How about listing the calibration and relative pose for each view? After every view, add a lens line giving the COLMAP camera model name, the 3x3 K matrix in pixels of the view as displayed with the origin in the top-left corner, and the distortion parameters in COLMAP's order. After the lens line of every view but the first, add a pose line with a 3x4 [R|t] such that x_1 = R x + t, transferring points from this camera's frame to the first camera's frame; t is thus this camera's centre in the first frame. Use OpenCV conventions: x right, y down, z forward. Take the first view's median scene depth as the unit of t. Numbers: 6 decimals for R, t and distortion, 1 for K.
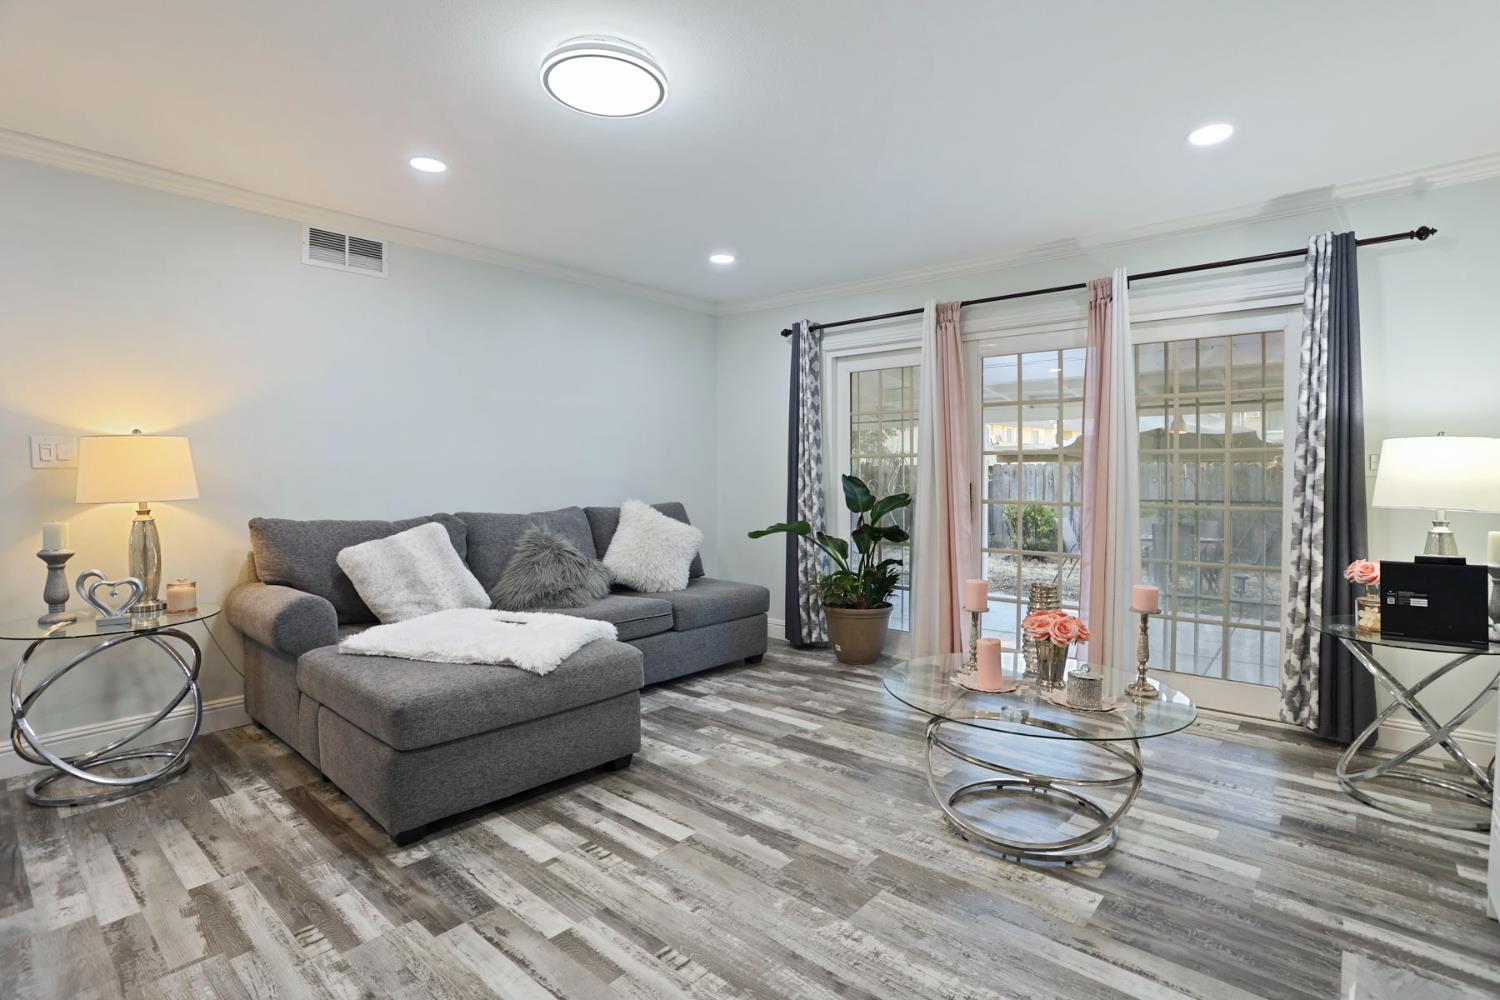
lens RADIAL K [[738.6, 0, 761.6], [0, 738.6, 489.2], [0, 0, 1]] dist [-0.061486, 0.024499]
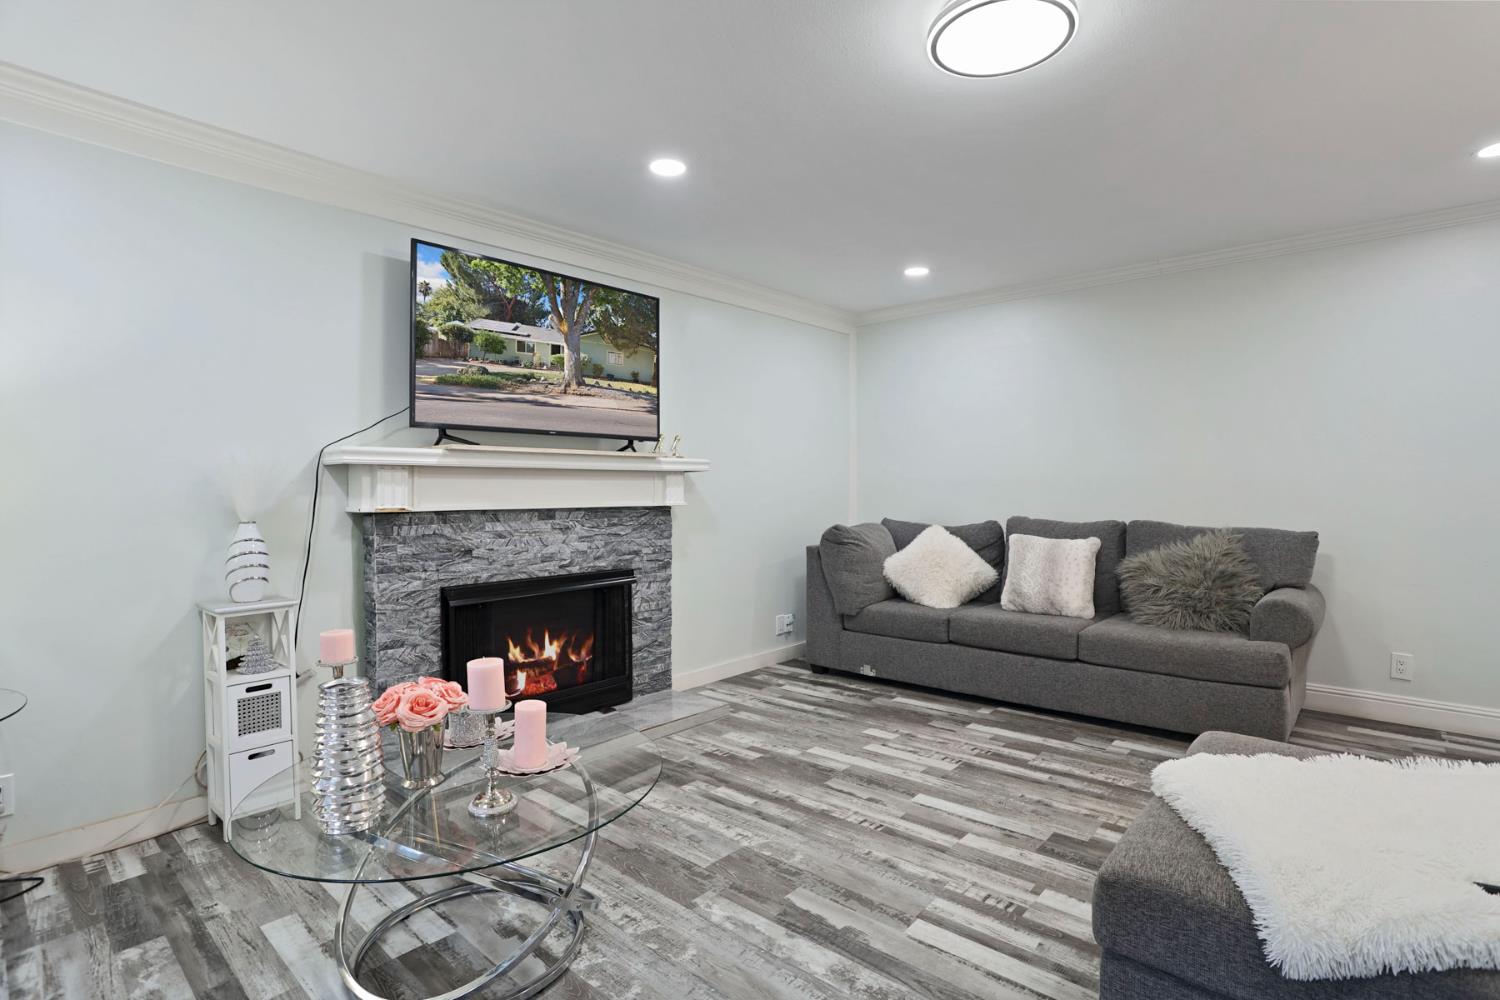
lens RADIAL K [[723.4, 0, 750.0], [0, 723.4, 500.0], [0, 0, 1]] dist [-0.077988, 0.024612]
pose [[-0.999683, 0.002449, 0.025070, 0.061147], [0.003427, 0.999232, 0.039030, -0.038331], [-0.024955, 0.039103, -0.998923, 1.798840]]
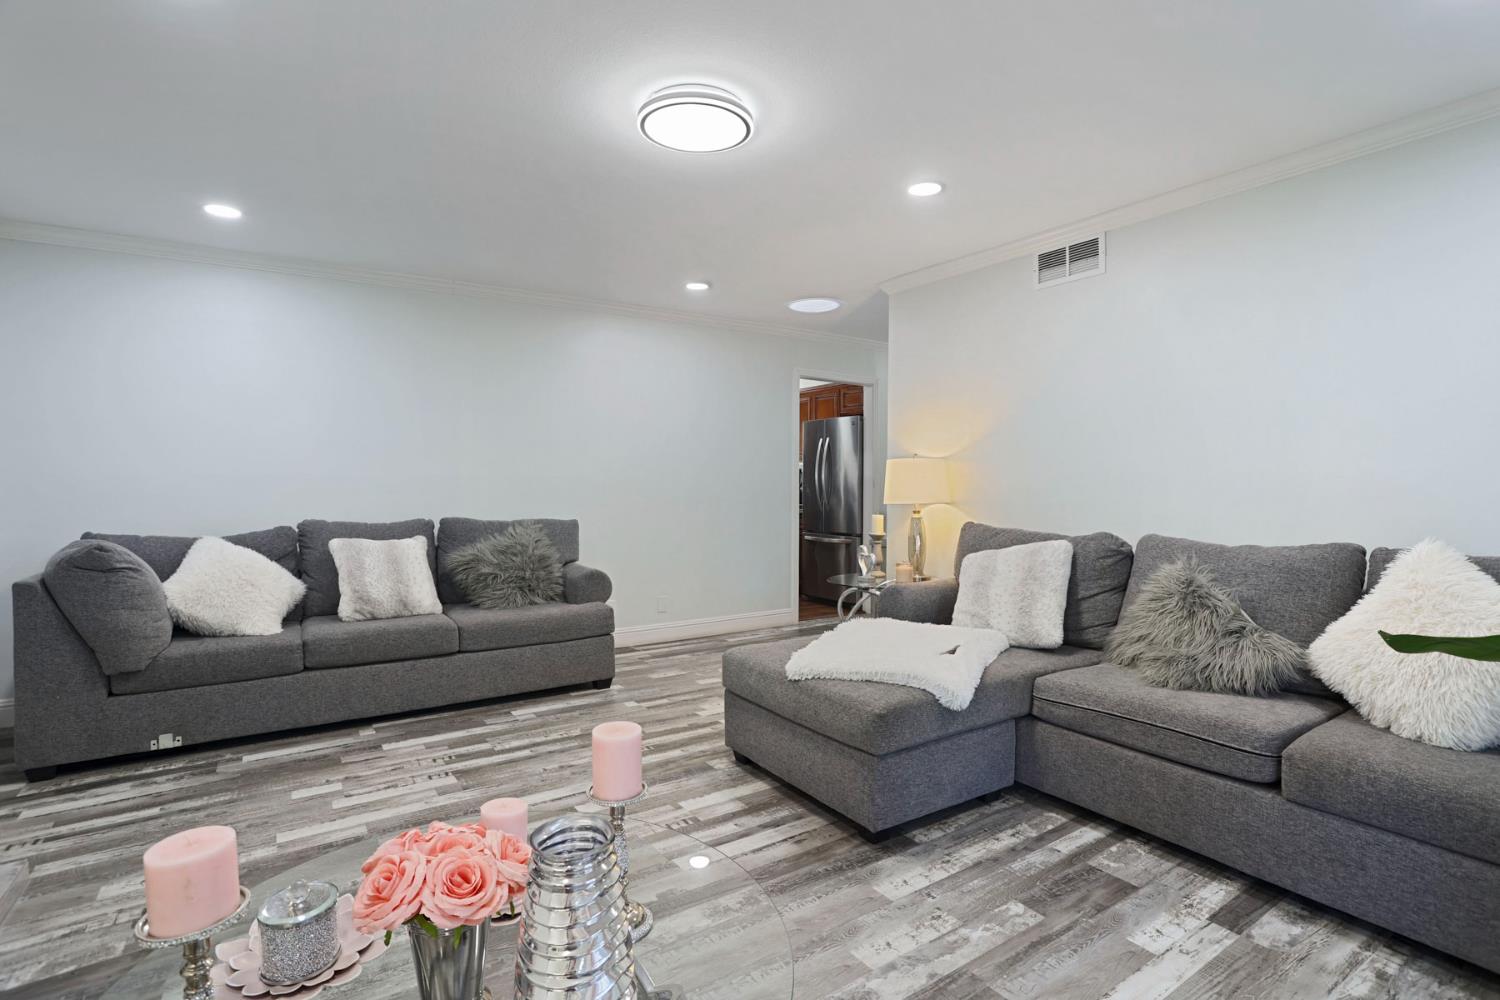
lens RADIAL K [[738.6, 0, 761.6], [0, 738.6, 489.2], [0, 0, 1]] dist [-0.061486, 0.024499]
pose [[-0.266451, 0.007455, -0.963820, 0.792948], [-0.019167, 0.999731, 0.013032, -0.032929], [0.963658, 0.021946, -0.266236, 1.360897]]
